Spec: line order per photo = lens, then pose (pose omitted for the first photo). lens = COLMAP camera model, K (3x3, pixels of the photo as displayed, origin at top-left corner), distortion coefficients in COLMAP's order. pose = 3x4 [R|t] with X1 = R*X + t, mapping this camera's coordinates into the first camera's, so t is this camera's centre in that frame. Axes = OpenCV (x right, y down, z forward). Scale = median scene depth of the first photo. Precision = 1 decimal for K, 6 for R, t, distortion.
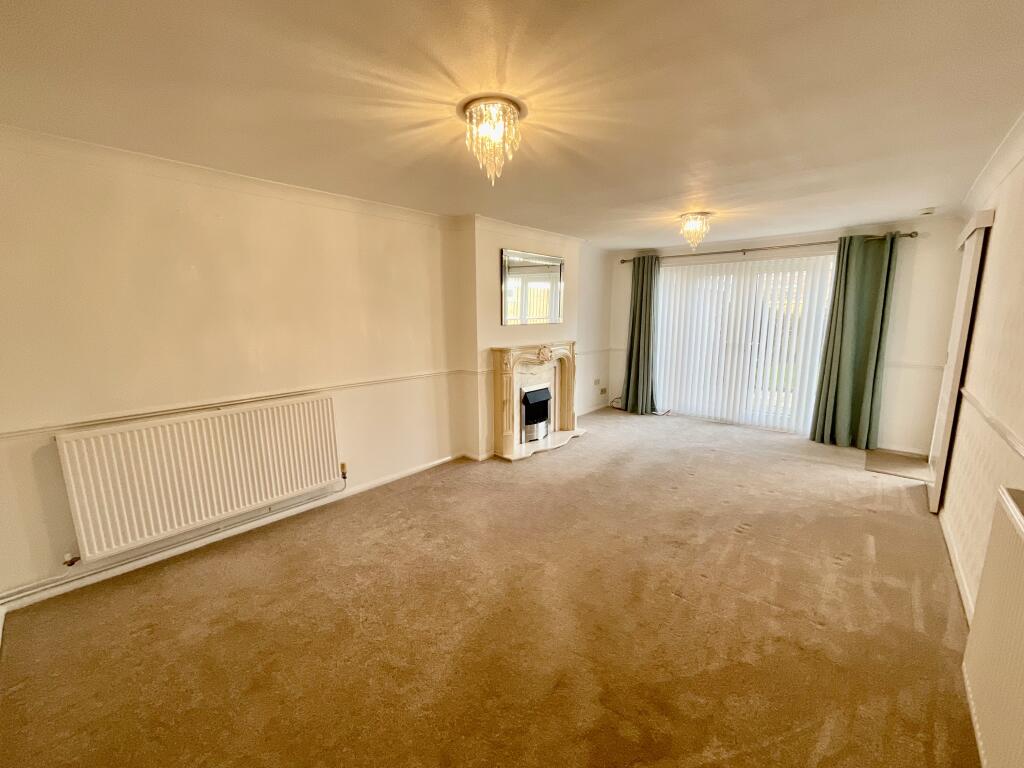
lens RADIAL K [[411.7, 0, 512.0], [0, 411.7, 384.0], [0, 0, 1]] dist [0.000581, -0.000090]
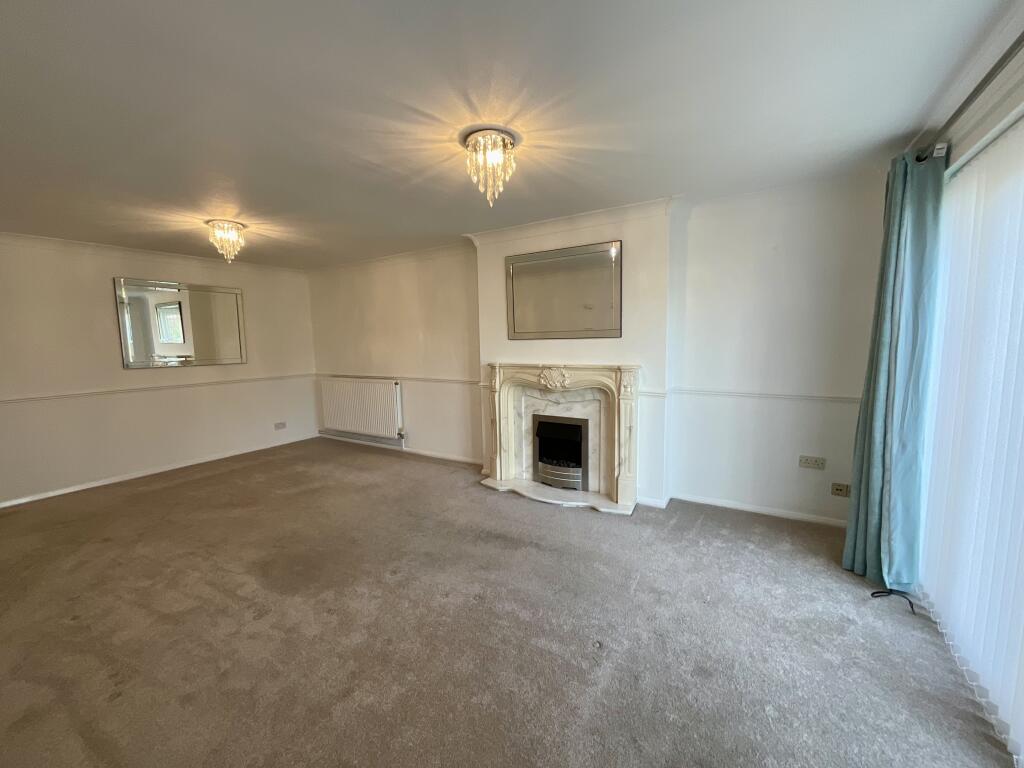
lens RADIAL K [[411.7, 0, 512.0], [0, 411.7, 384.0], [0, 0, 1]] dist [0.000581, -0.000090]
pose [[0.194592, 0.111047, -0.974578, 0.836039], [-0.154503, 0.984638, 0.081343, -0.114483], [0.968640, 0.134746, 0.208760, 0.788124]]
